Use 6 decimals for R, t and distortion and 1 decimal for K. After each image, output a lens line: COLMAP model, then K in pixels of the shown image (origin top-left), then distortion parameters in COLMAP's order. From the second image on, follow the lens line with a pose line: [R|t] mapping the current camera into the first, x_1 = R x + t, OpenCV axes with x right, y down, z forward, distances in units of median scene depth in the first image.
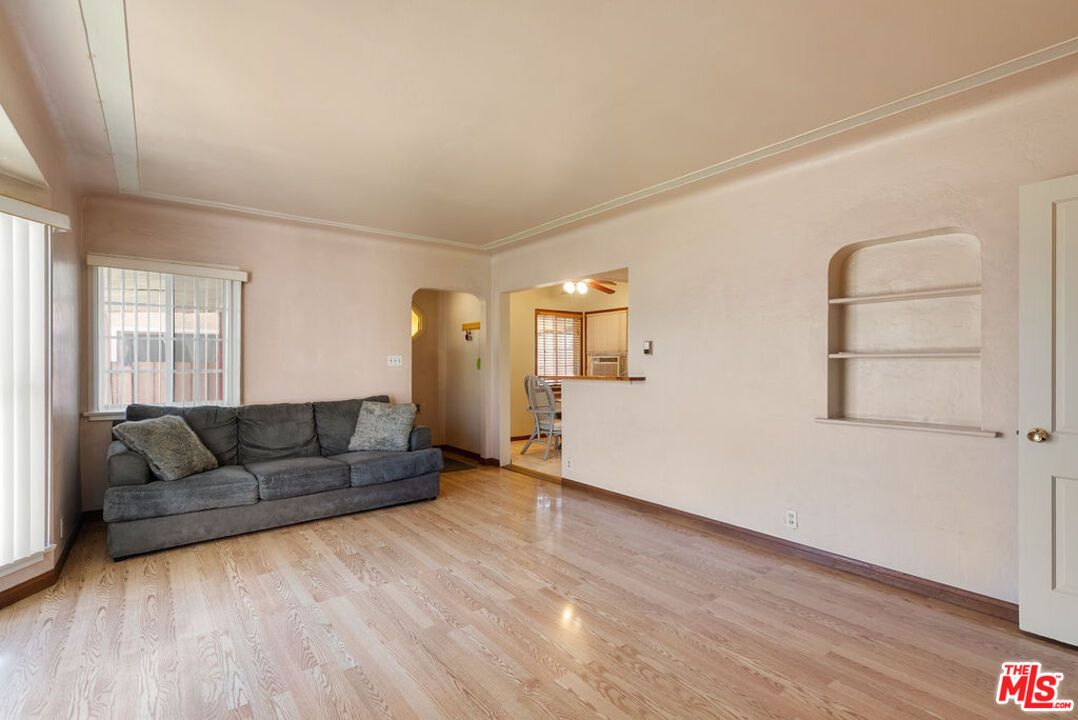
lens RADIAL K [[501.8, 0, 535.6], [0, 501.8, 361.6], [0, 0, 1]] dist [-0.002877, 0.002578]
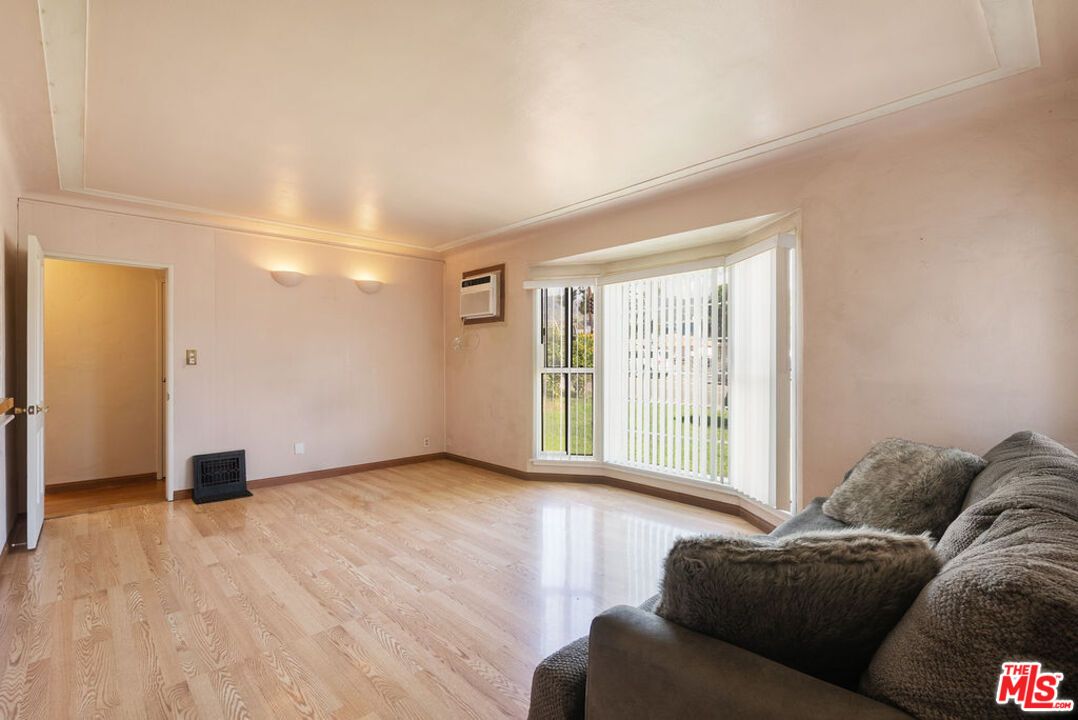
lens RADIAL K [[501.8, 0, 535.6], [0, 501.8, 362.6], [0, 0, 1]] dist [-0.002877, 0.002578]
pose [[-0.996192, 0.001567, -0.087172, -0.265667], [0.001796, 0.999995, -0.002559, 0.011438], [0.087168, -0.002706, -0.996190, 2.089357]]
